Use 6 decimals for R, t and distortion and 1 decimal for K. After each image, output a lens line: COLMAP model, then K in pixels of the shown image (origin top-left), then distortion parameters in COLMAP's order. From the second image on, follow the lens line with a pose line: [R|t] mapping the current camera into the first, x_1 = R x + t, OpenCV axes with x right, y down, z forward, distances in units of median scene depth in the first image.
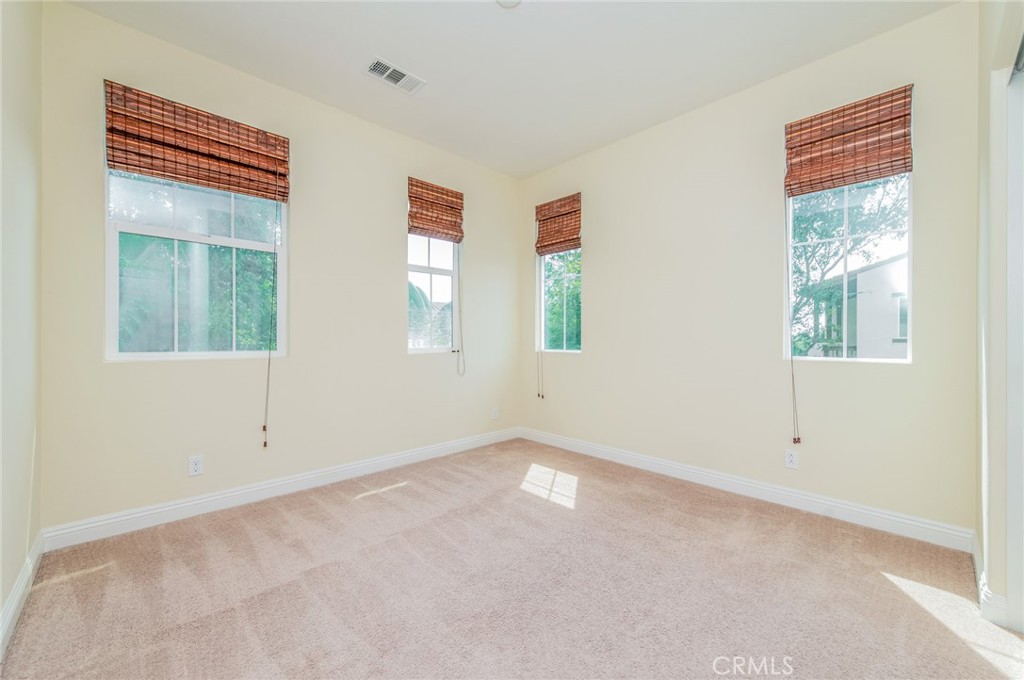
lens RADIAL K [[392.9, 0, 512.0], [0, 392.9, 340.0], [0, 0, 1]] dist [-0.000683, -0.000298]
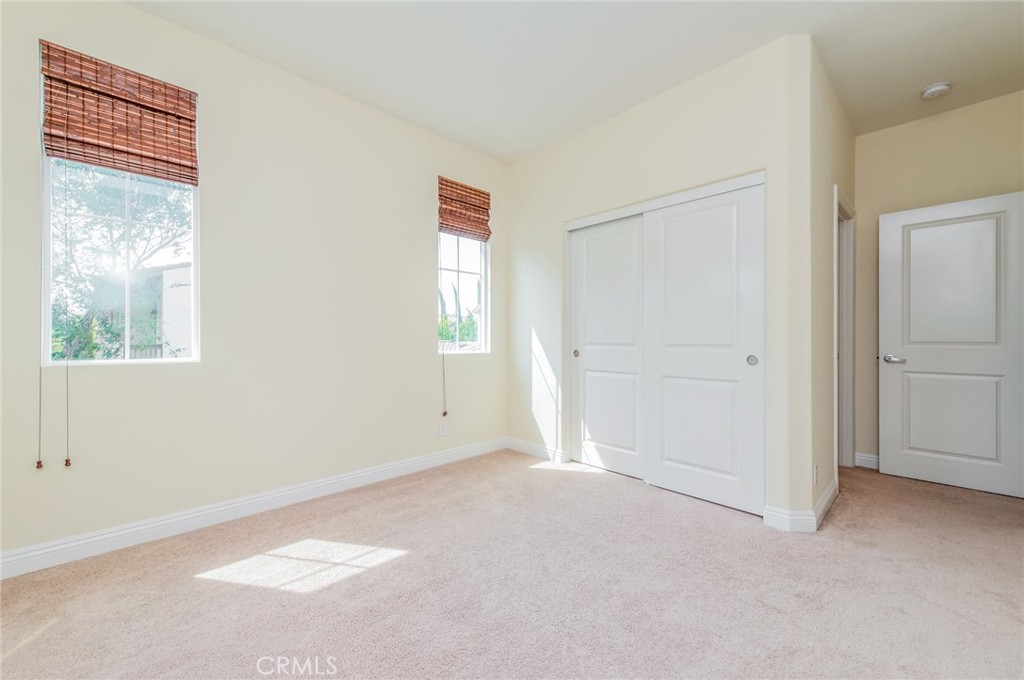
lens RADIAL K [[392.9, 0, 512.0], [0, 392.9, 340.0], [0, 0, 1]] dist [-0.000683, -0.000298]
pose [[-0.001743, -0.006059, 0.999980, -0.553927], [-0.000837, 0.999981, 0.006057, -0.006597], [-0.999998, -0.000827, -0.001748, 0.677936]]
